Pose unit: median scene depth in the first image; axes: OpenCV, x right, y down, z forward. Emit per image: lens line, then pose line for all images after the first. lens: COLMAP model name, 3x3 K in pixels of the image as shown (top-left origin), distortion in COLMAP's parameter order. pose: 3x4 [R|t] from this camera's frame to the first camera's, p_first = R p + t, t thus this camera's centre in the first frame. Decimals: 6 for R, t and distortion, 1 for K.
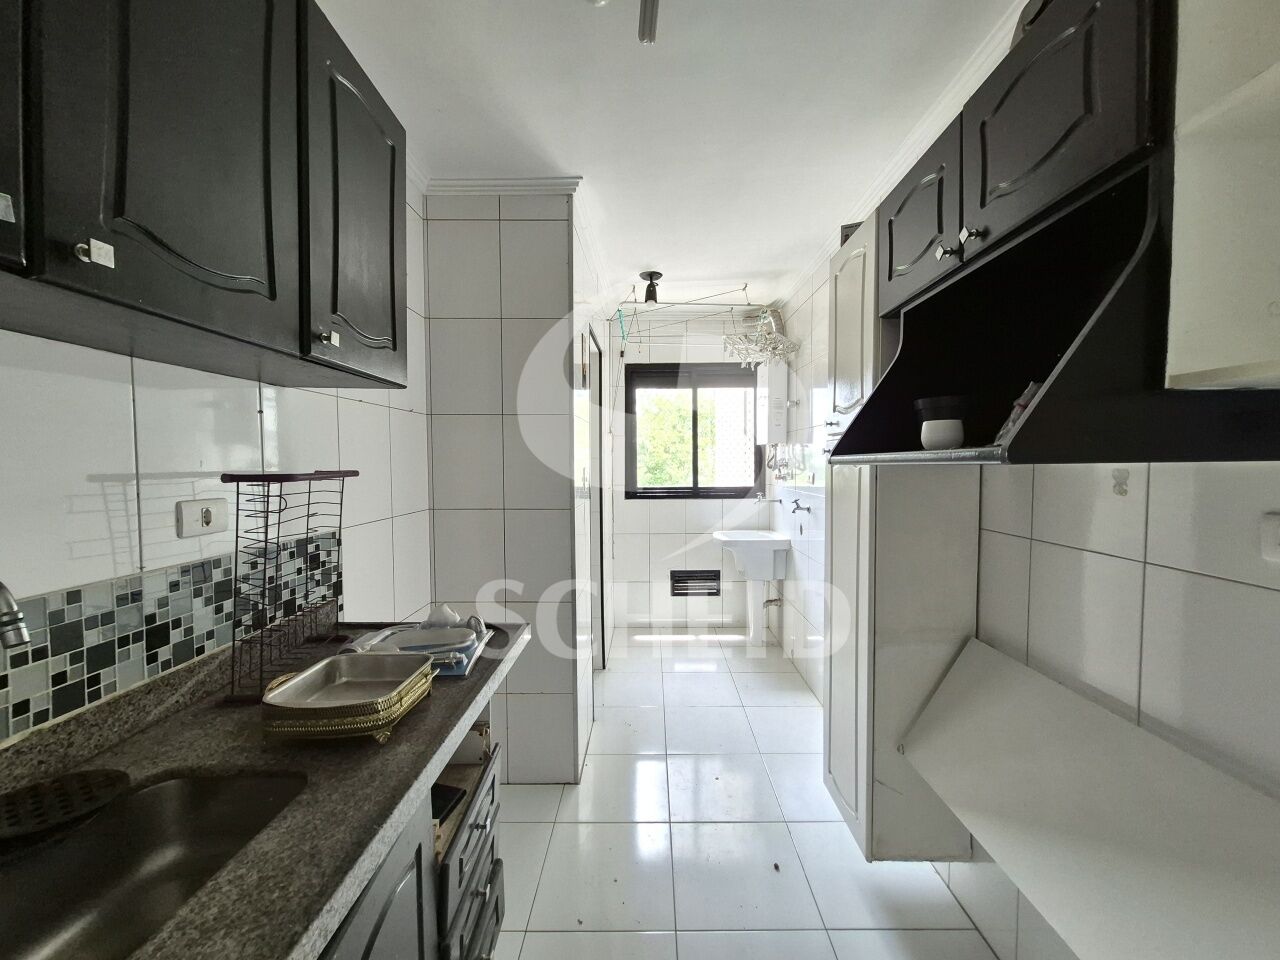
lens RADIAL K [[500.7, 0, 647.4], [0, 500.7, 483.0], [0, 0, 1]] dist [0.004235, -0.002882]
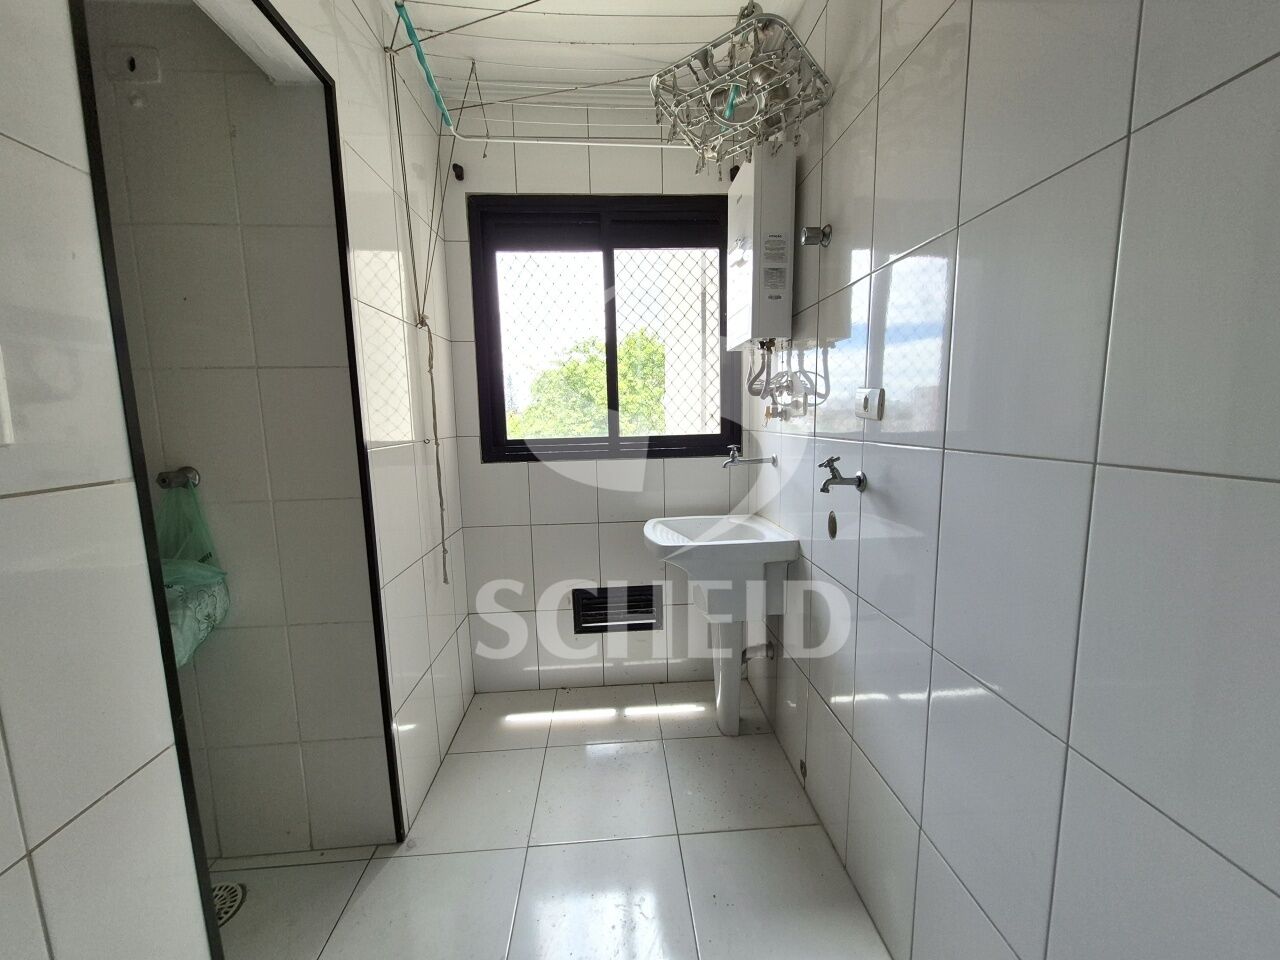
lens RADIAL K [[500.7, 0, 647.4], [0, 500.7, 483.0], [0, 0, 1]] dist [0.004235, -0.002882]
pose [[0.996395, -0.027777, 0.080163, 0.089163], [0.020677, 0.995899, 0.088077, 0.010490], [-0.082281, -0.086102, 0.992883, 0.469132]]
